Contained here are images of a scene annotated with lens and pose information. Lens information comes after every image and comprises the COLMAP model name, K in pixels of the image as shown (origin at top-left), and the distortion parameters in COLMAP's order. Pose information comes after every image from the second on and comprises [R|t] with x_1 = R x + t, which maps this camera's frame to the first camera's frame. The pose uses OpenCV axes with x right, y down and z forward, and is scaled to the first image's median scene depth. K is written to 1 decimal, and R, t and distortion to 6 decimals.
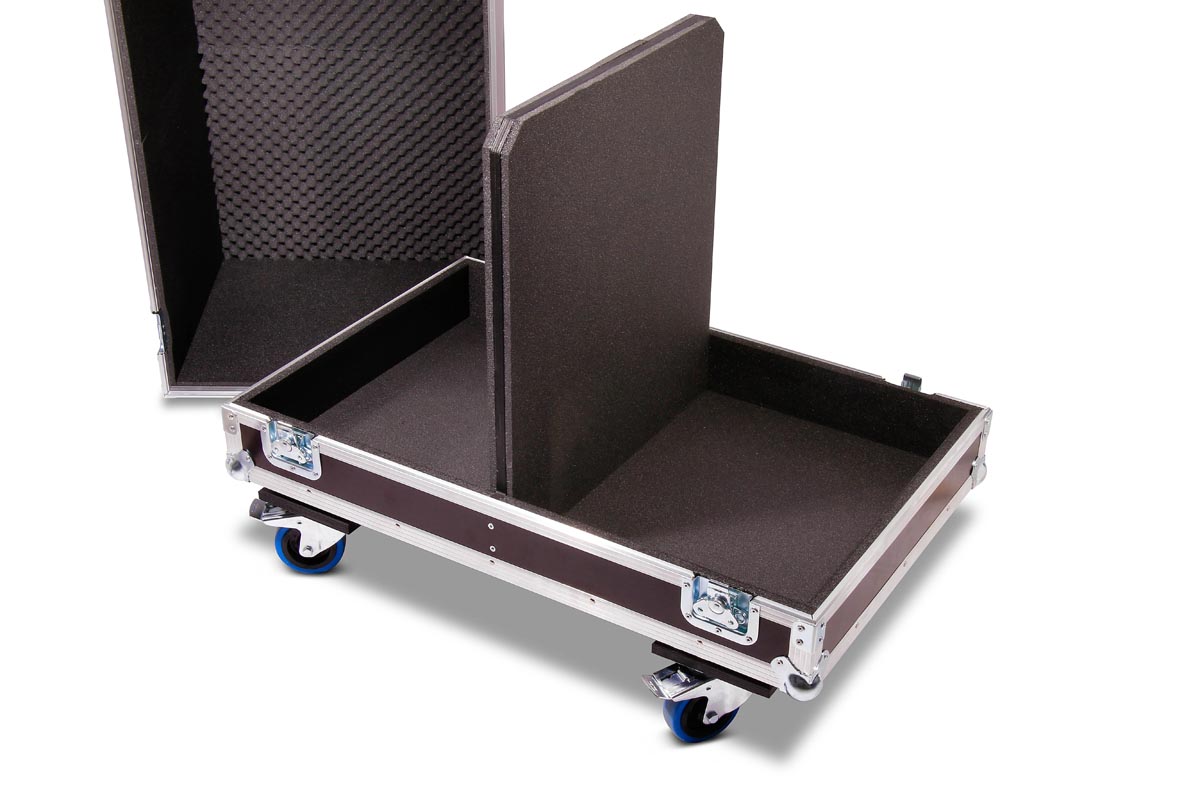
lens RADIAL K [[1565.5, 0, 600.0], [0, 1565.5, 400.0], [0, 0, 1]] dist [0.027769, 0.033015]
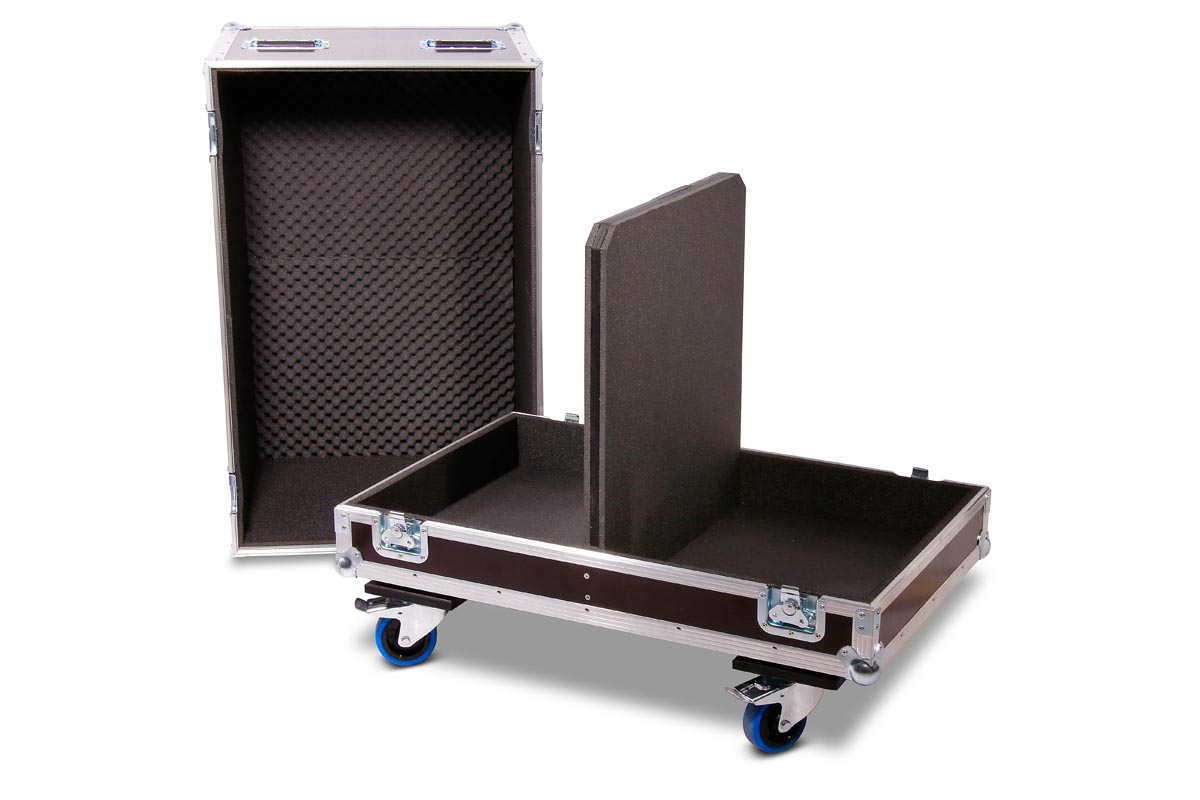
lens RADIAL K [[1884.8, 0, 600.0], [0, 1884.8, 400.0], [0, 0, 1]] dist [0.018742, 0.007438]
pose [[0.996393, -0.033996, 0.077750, -0.148124], [0.051681, 0.969824, -0.238265, 0.260355], [-0.067304, 0.241423, 0.968083, -0.364193]]
